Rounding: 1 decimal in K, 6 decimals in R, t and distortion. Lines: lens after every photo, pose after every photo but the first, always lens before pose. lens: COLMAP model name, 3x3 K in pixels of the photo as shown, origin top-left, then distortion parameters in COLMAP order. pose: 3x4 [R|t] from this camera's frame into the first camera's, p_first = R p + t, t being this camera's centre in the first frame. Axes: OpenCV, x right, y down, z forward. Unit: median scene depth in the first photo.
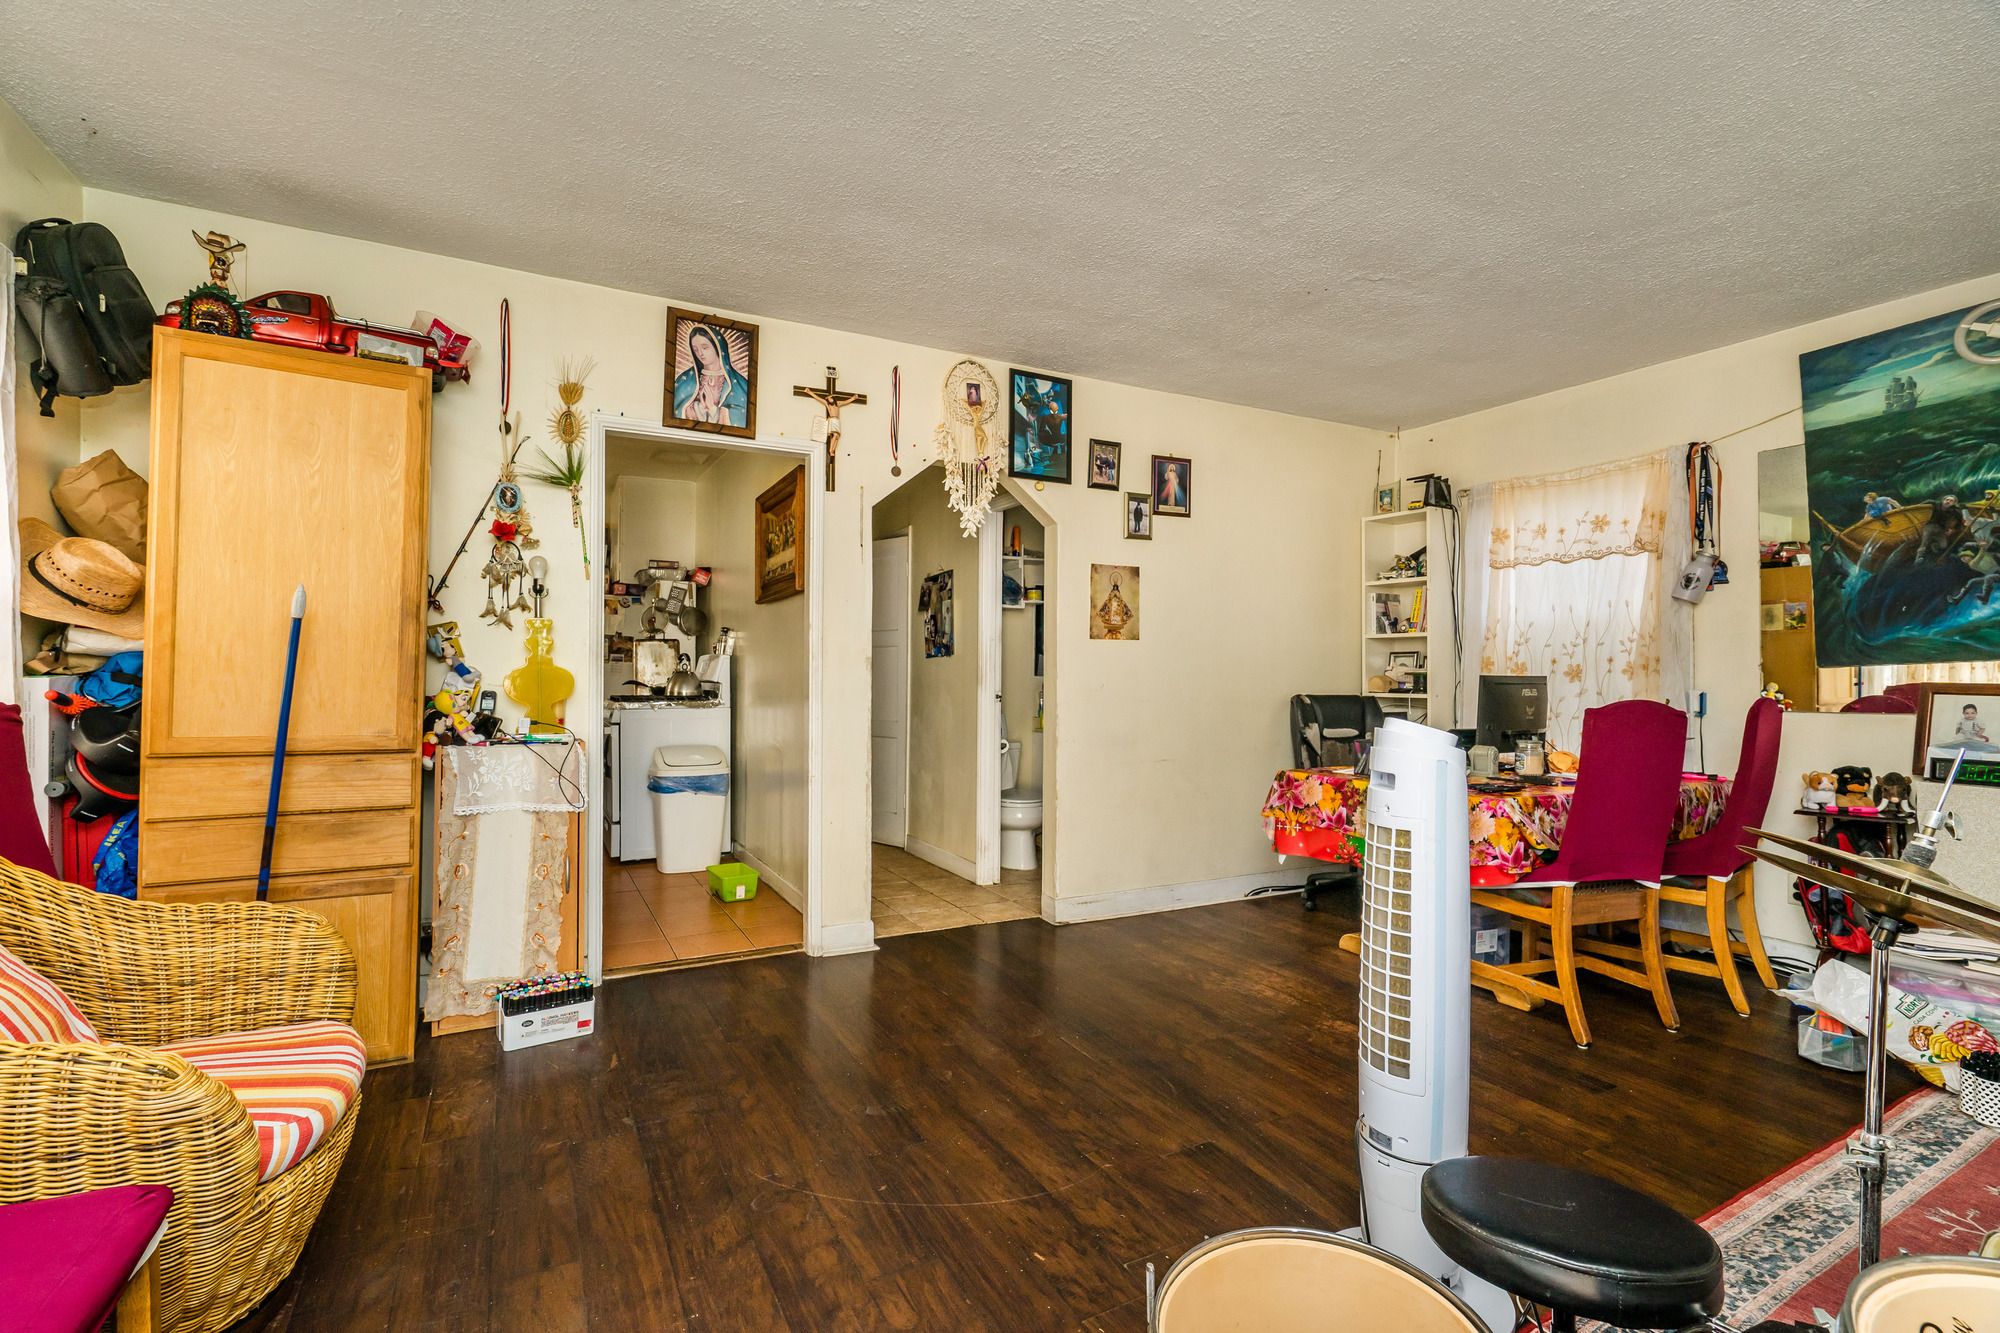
lens RADIAL K [[908.1, 0, 1001.2], [0, 908.1, 674.2], [0, 0, 1]] dist [-0.001413, 0.000648]
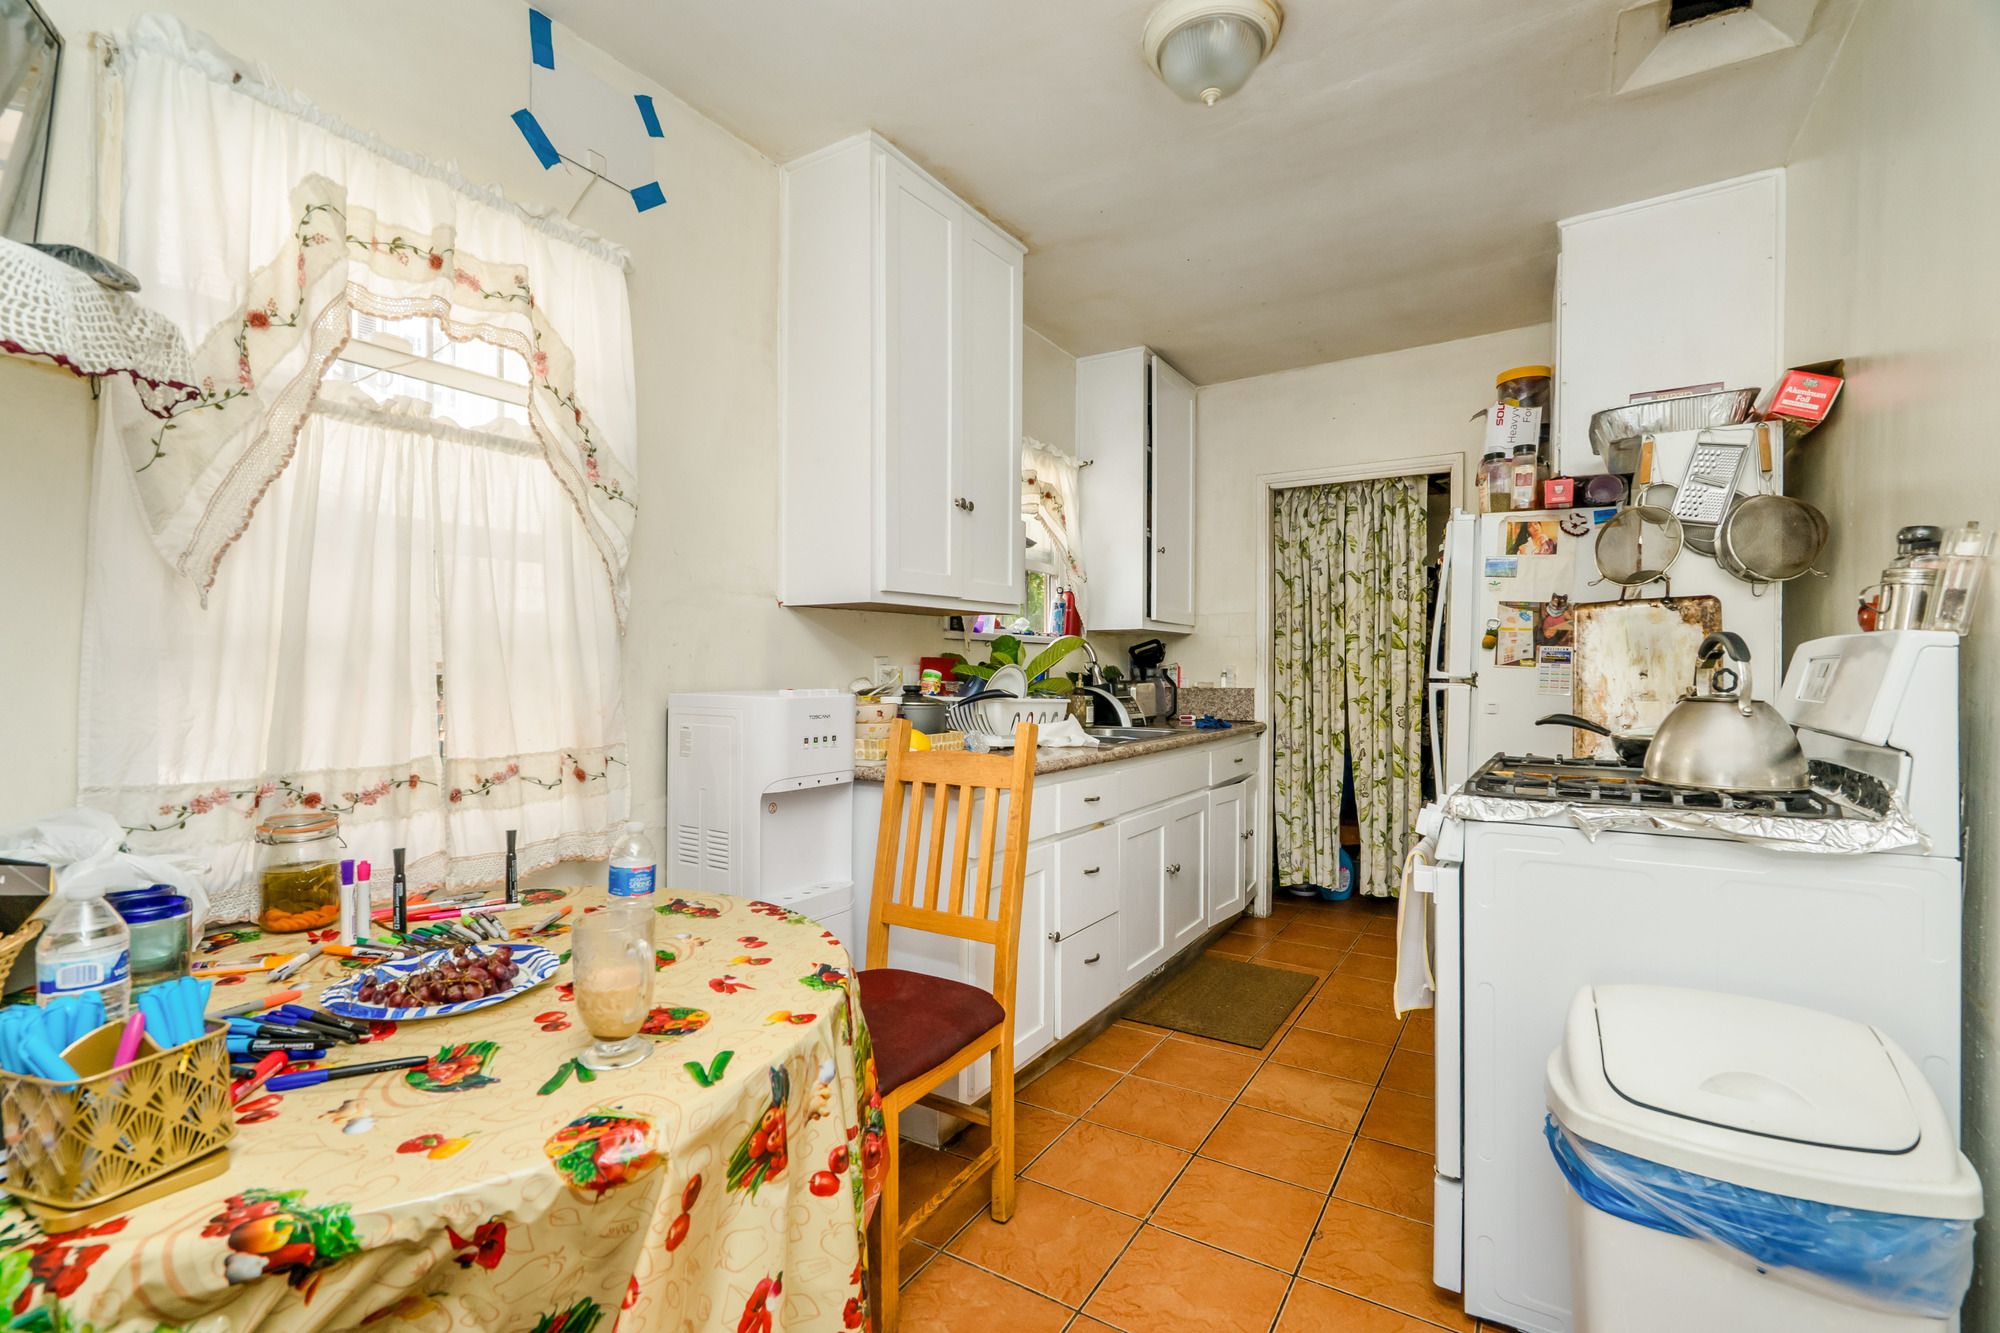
lens RADIAL K [[908.1, 0, 1001.2], [0, 908.1, 674.2], [0, 0, 1]] dist [-0.001413, 0.000648]
pose [[0.502490, -0.001270, -0.864582, -0.200678], [-0.005045, 0.999978, -0.004401, -0.007159], [0.864568, 0.006573, 0.502473, 0.609659]]
